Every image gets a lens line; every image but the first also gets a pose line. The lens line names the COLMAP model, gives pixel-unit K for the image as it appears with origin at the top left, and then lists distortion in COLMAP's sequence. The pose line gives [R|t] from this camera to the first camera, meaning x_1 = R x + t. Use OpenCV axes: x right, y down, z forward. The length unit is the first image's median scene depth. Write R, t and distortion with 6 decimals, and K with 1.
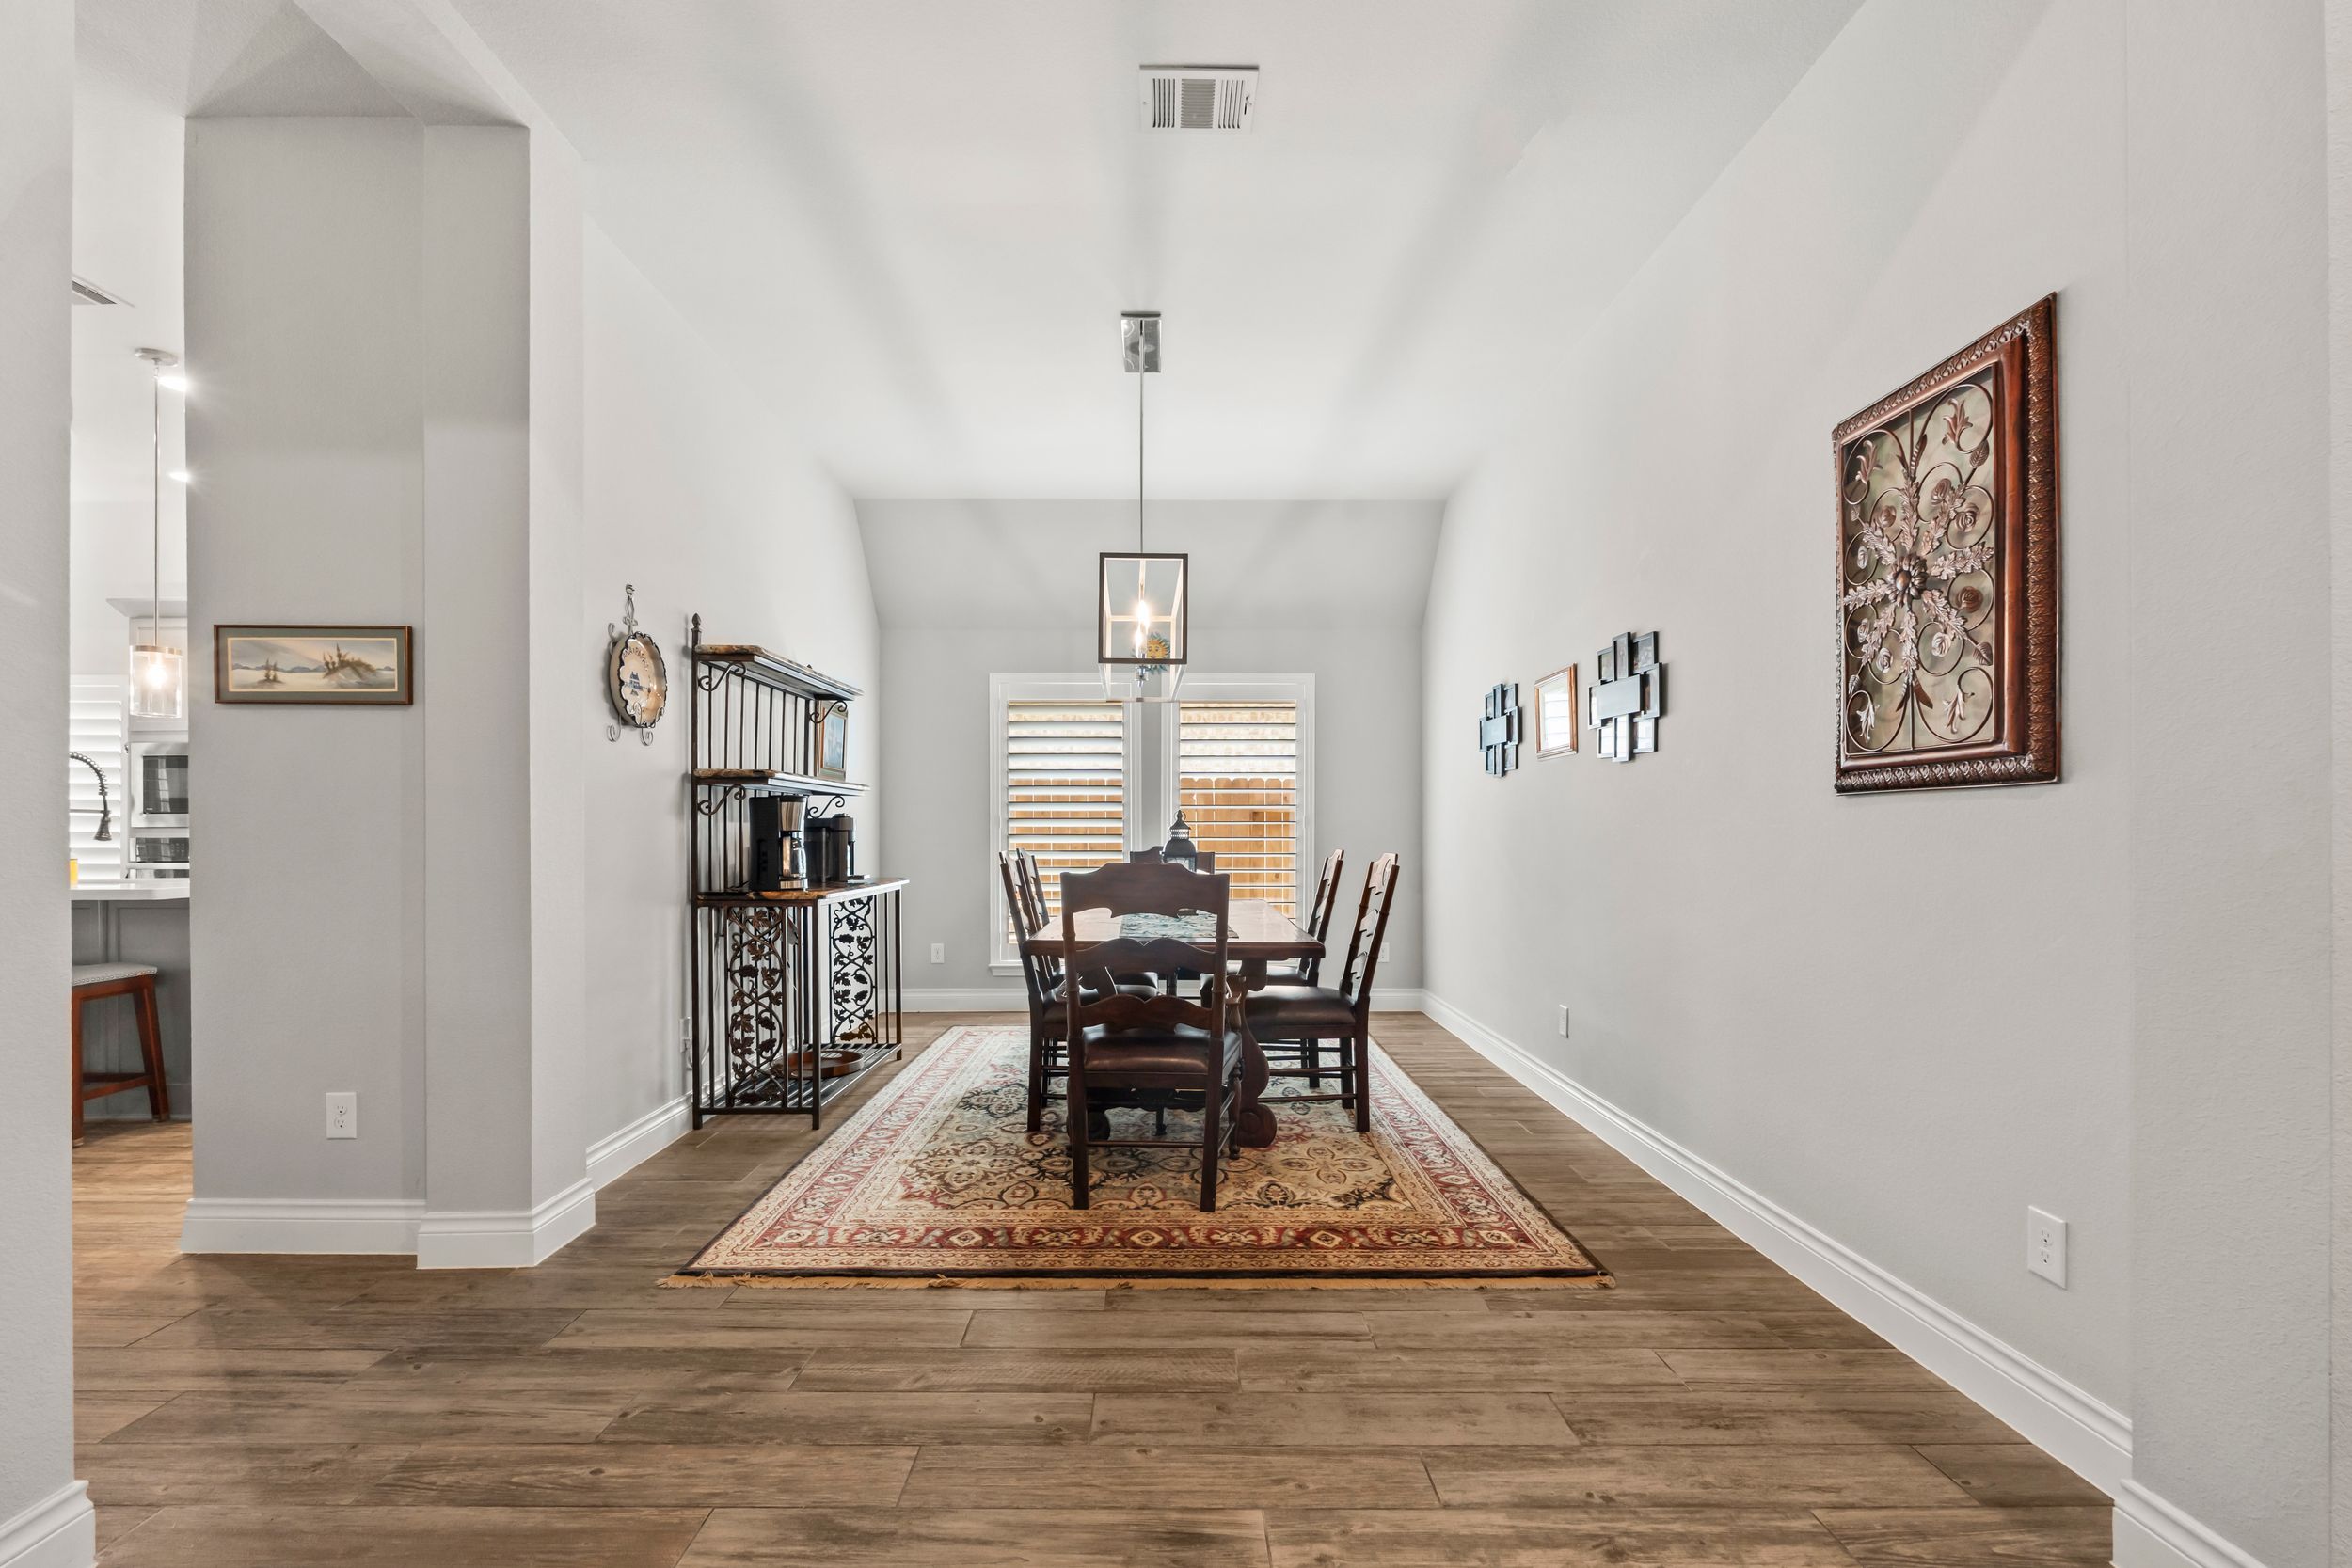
lens RADIAL K [[1034.0, 0, 1176.0], [0, 1034.0, 784.0], [0, 0, 1]] dist [-0.000464, 0.000511]
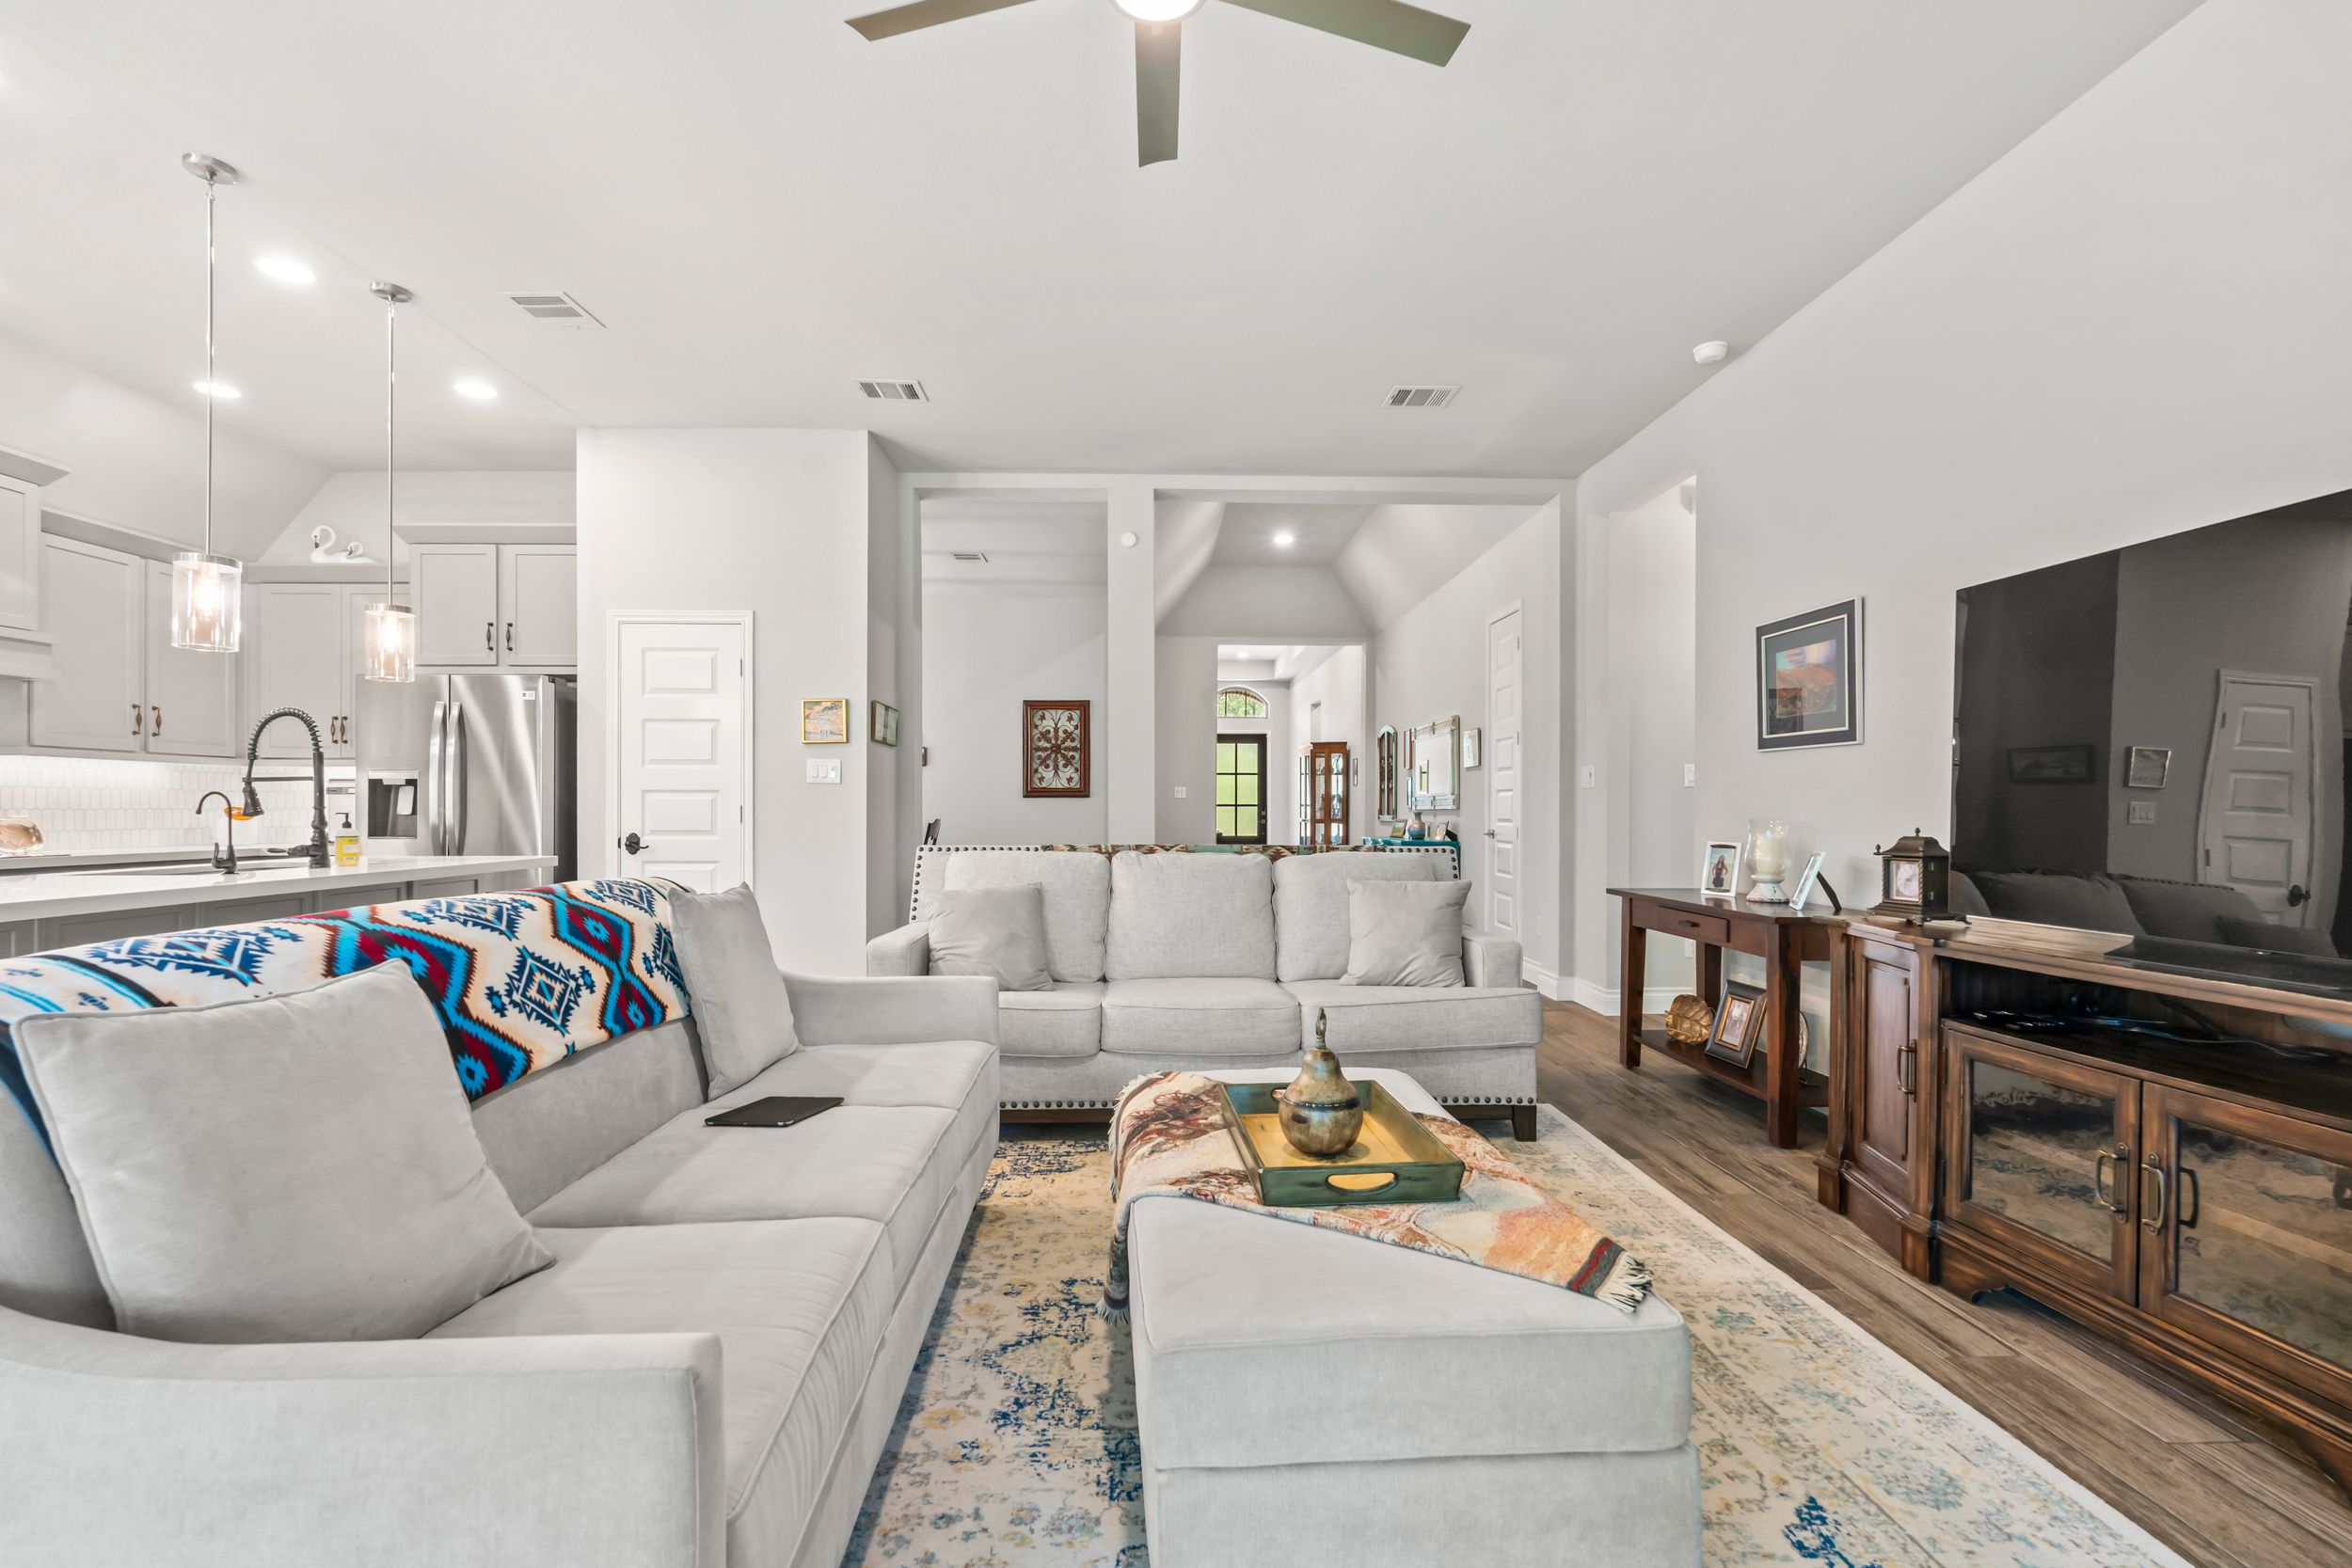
lens RADIAL K [[1034.0, 0, 1176.0], [0, 1034.0, 784.0], [0, 0, 1]] dist [-0.000464, 0.000511]
pose [[-0.020740, 0.039995, 0.998985, -1.729976], [-0.006271, 0.999175, -0.040133, 0.056172], [-0.999765, -0.007097, -0.020472, 0.331229]]
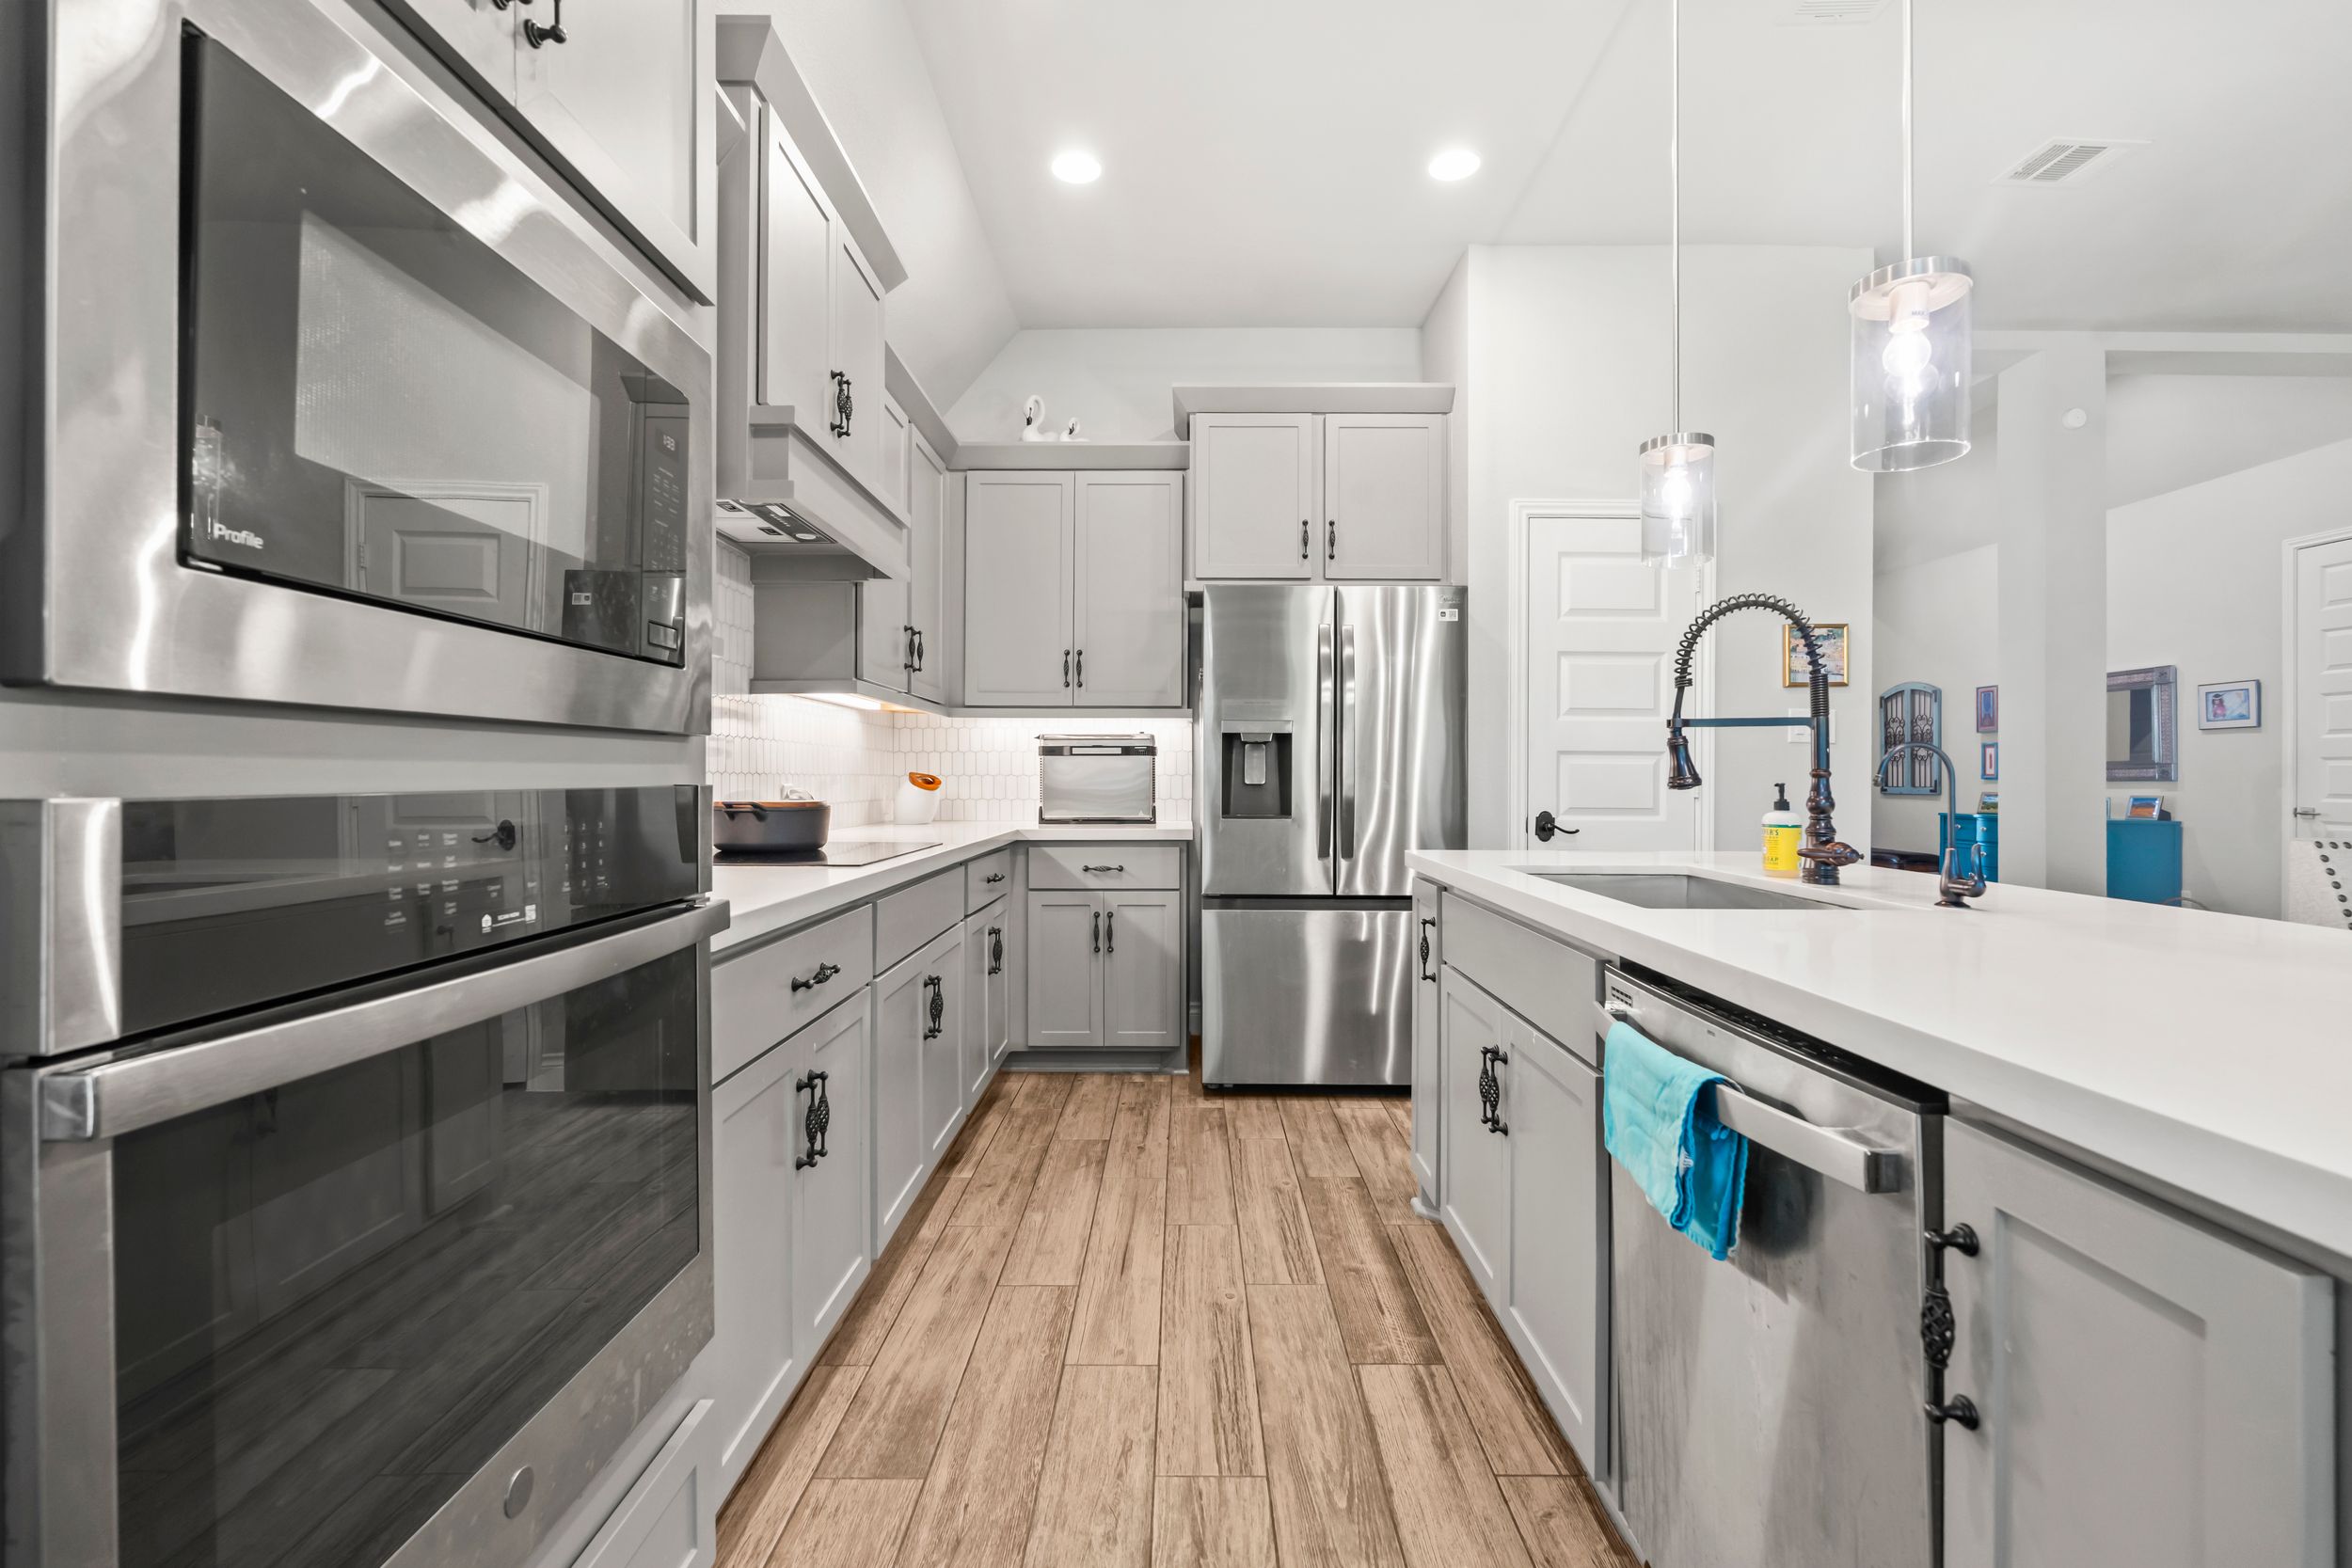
lens RADIAL K [[1034.0, 0, 1176.0], [0, 1034.0, 784.0], [0, 0, 1]] dist [-0.000464, 0.000511]
pose [[0.019691, 0.011540, 0.999740, -1.410066], [-0.016678, 0.999798, -0.011212, 0.060395], [-0.999667, -0.016453, 0.019879, 1.159417]]
